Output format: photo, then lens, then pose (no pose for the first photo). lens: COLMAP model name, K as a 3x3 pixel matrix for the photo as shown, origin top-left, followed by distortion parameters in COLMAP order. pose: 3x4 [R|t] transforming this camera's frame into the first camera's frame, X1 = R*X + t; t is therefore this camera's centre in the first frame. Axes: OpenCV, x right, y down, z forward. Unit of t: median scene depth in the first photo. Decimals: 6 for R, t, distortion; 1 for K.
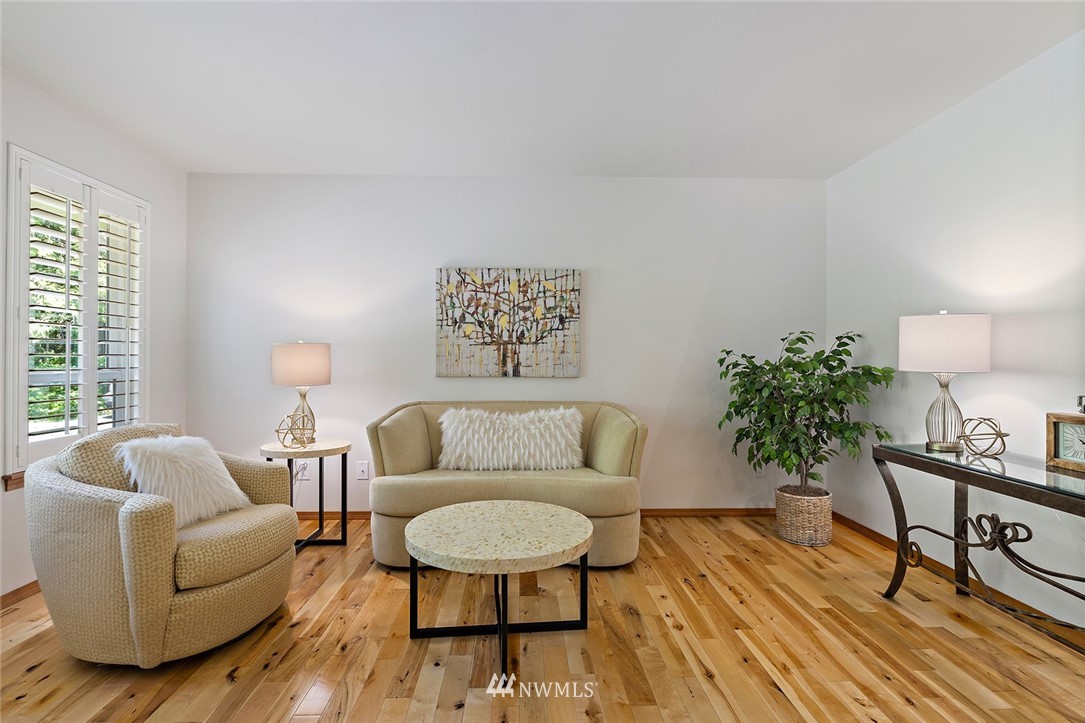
lens RADIAL K [[534.5, 0, 532.9], [0, 534.5, 356.4], [0, 0, 1]] dist [-0.001238, -0.002228]
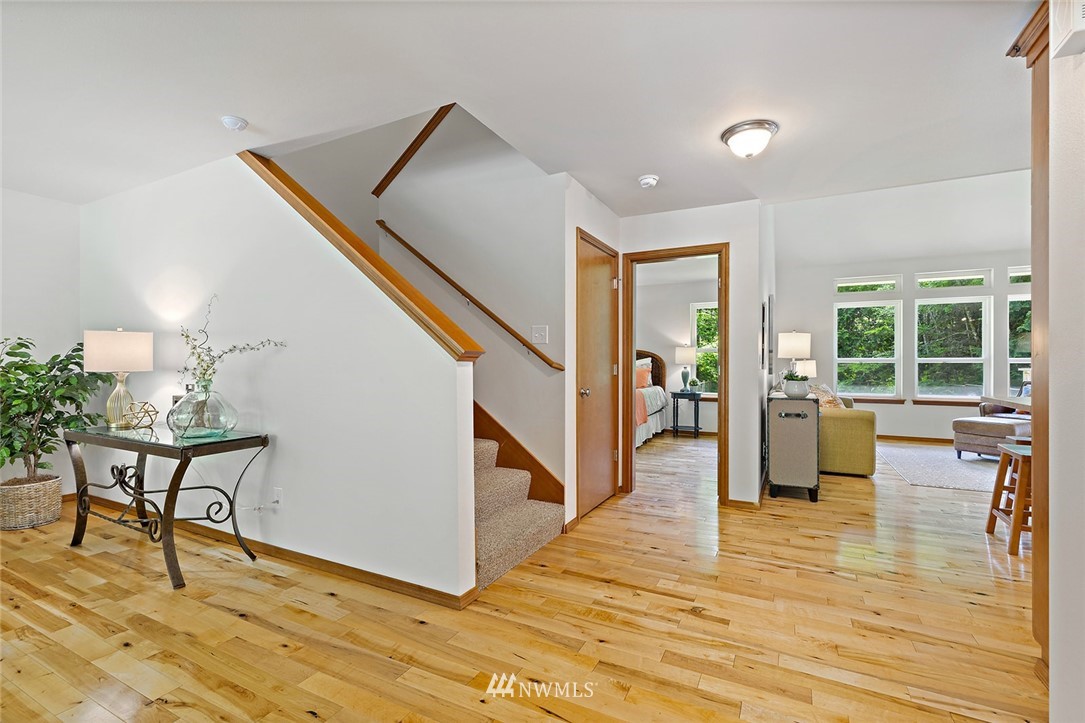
lens RADIAL K [[483.0, 0, 544.2], [0, 483.0, 364.8], [0, 0, 1]] dist [0.005159, 0.001227]
pose [[0.480761, -0.002015, 0.876849, 0.127960], [-0.006217, 0.999964, 0.005706, -0.002495], [-0.876830, -0.008194, 0.480731, -0.419708]]
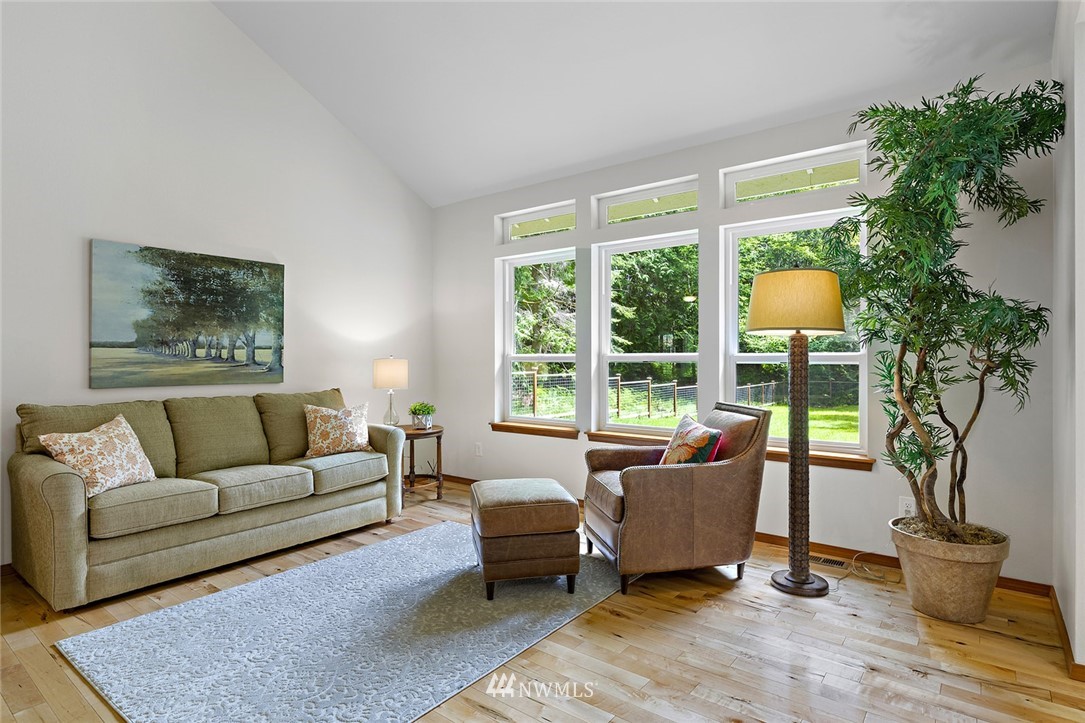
lens RADIAL K [[576.9, 0, 533.9], [0, 576.9, 358.8], [0, 0, 1]] dist [-0.000734, -0.000869]
pose [[0.641144, -0.003893, 0.767411, 1.606187], [-0.002444, 0.999972, 0.007114, -0.026398], [-0.767417, -0.006436, 0.641116, -1.550500]]
